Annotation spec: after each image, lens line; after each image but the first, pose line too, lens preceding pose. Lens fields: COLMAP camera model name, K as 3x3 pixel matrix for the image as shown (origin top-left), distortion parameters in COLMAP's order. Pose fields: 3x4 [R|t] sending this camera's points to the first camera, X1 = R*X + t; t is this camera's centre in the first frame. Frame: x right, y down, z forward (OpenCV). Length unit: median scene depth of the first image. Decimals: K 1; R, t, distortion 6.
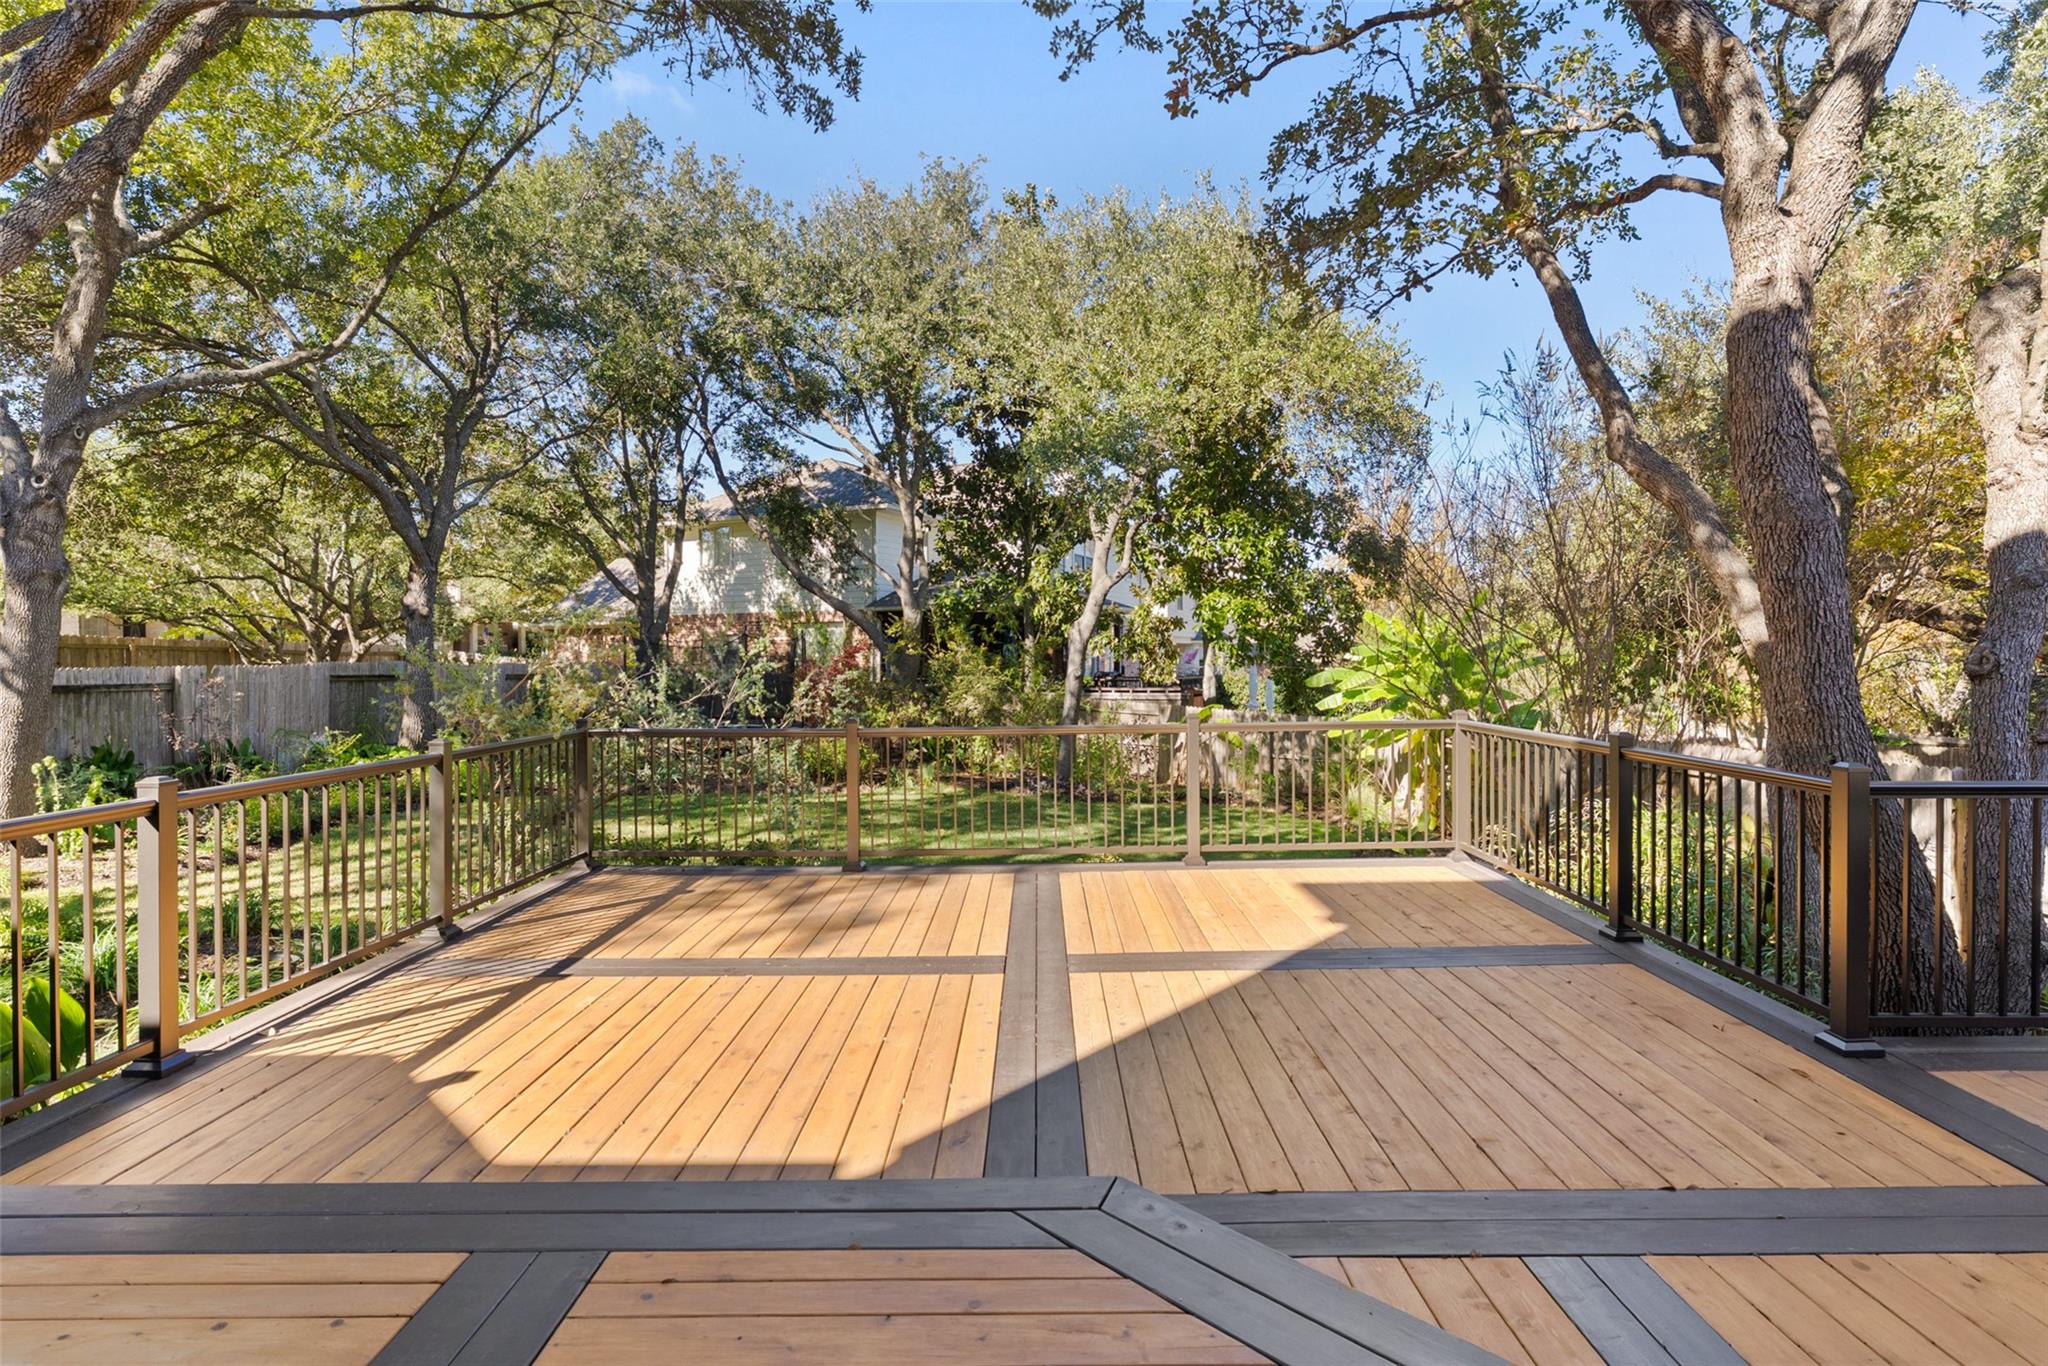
lens RADIAL K [[983.1, 0, 1024.0], [0, 983.1, 683.0], [0, 0, 1]] dist [0.001071, 0.000974]
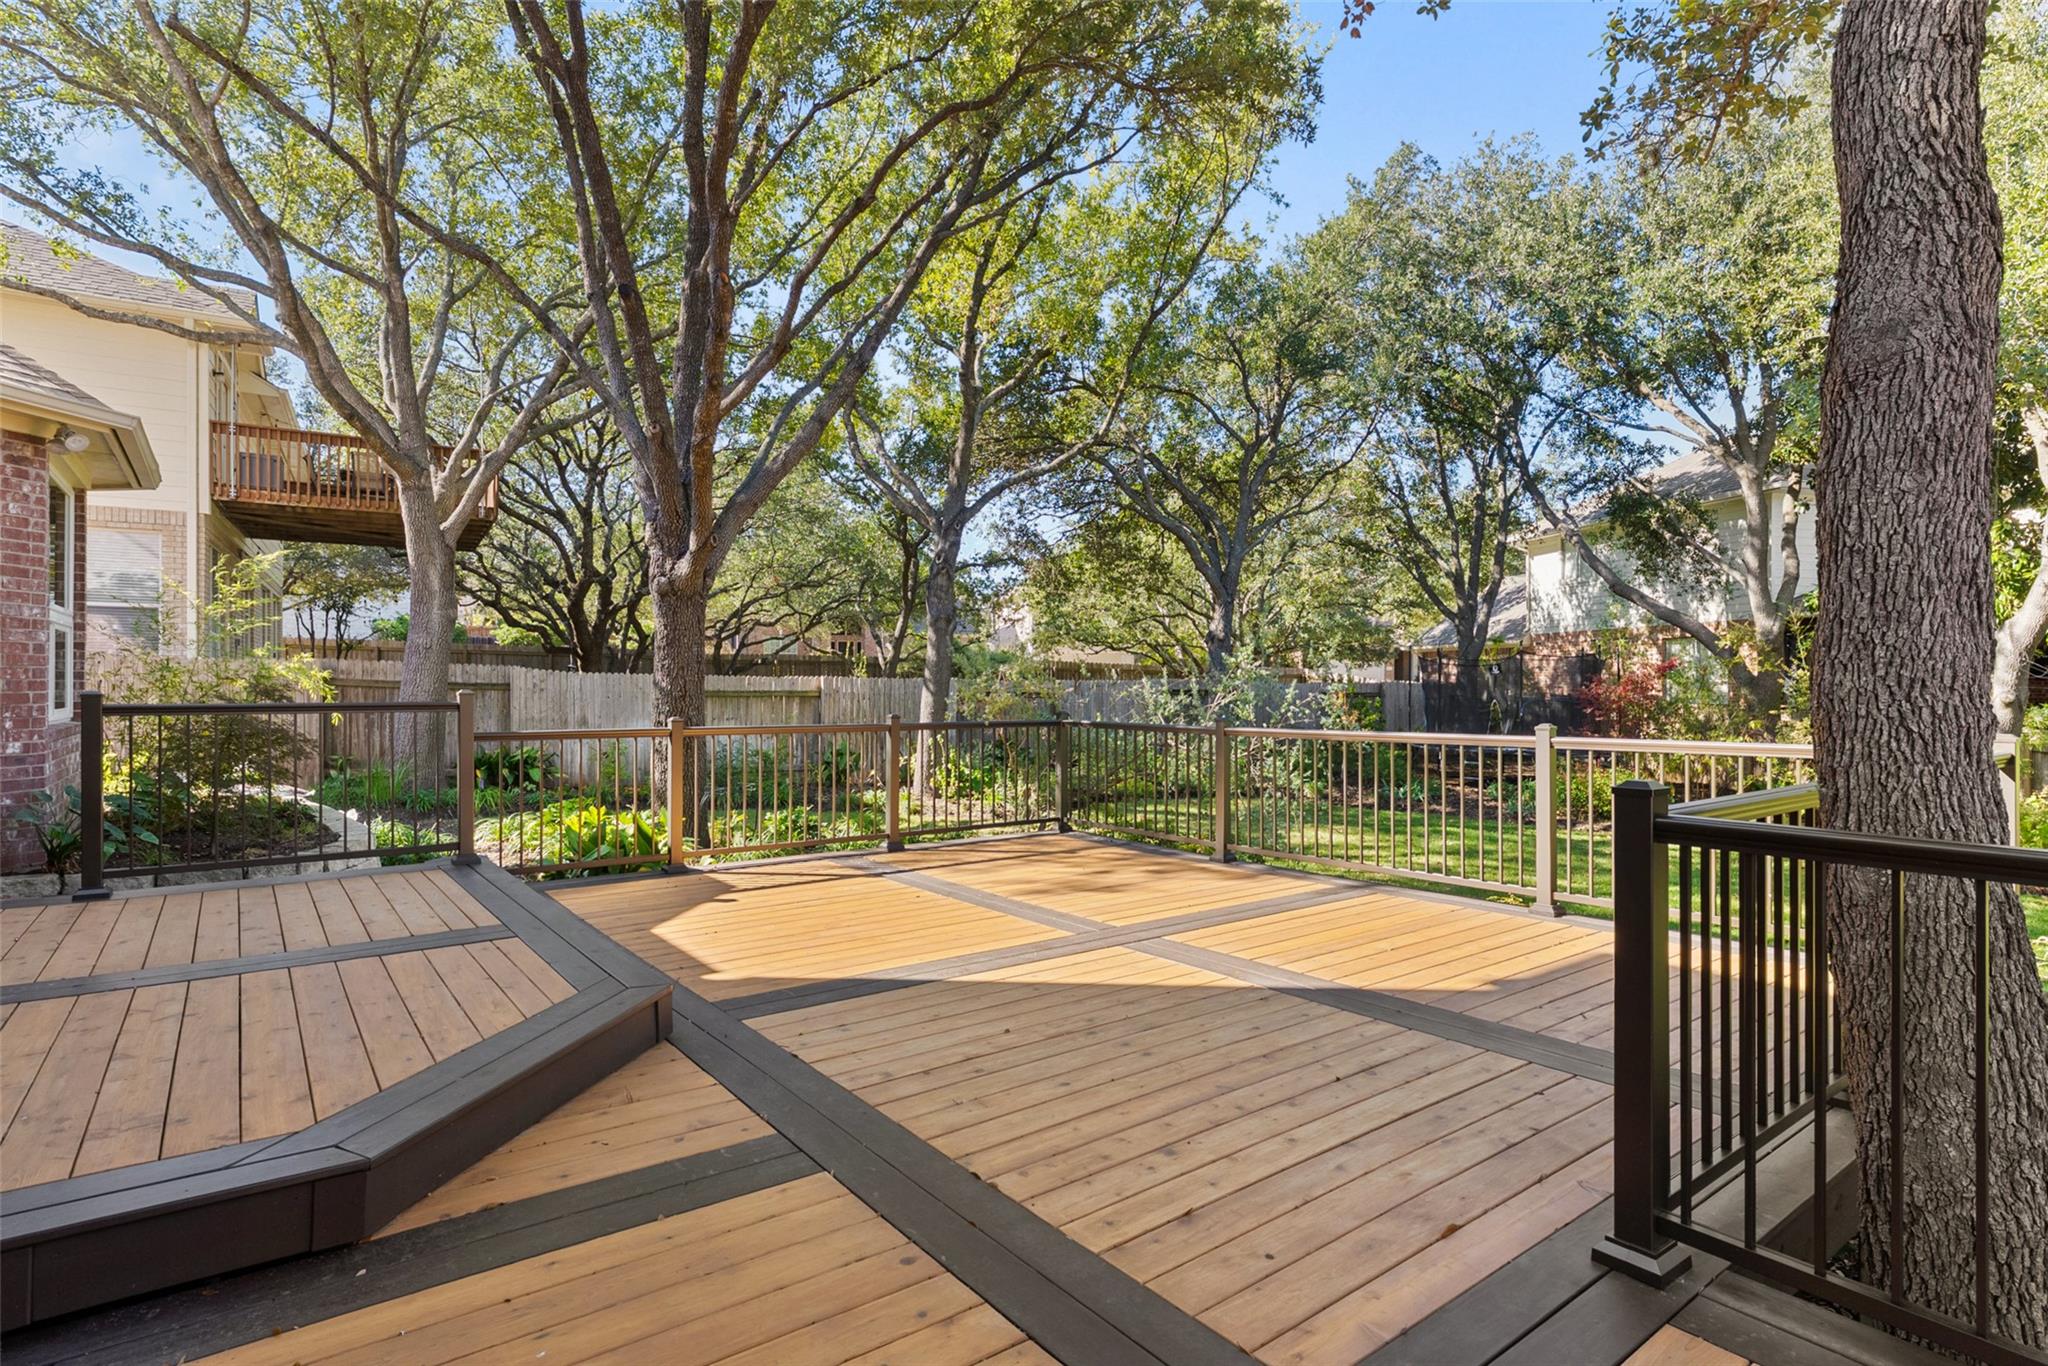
lens RADIAL K [[1019.3, 0, 1024.0], [0, 1019.3, 683.0], [0, 0, 1]] dist [-0.000978, 0.000198]
pose [[0.610577, 0.003230, -0.791951, 0.852513], [-0.025411, 0.999557, -0.015515, 0.033947], [0.791549, 0.029598, 0.610388, 0.251424]]
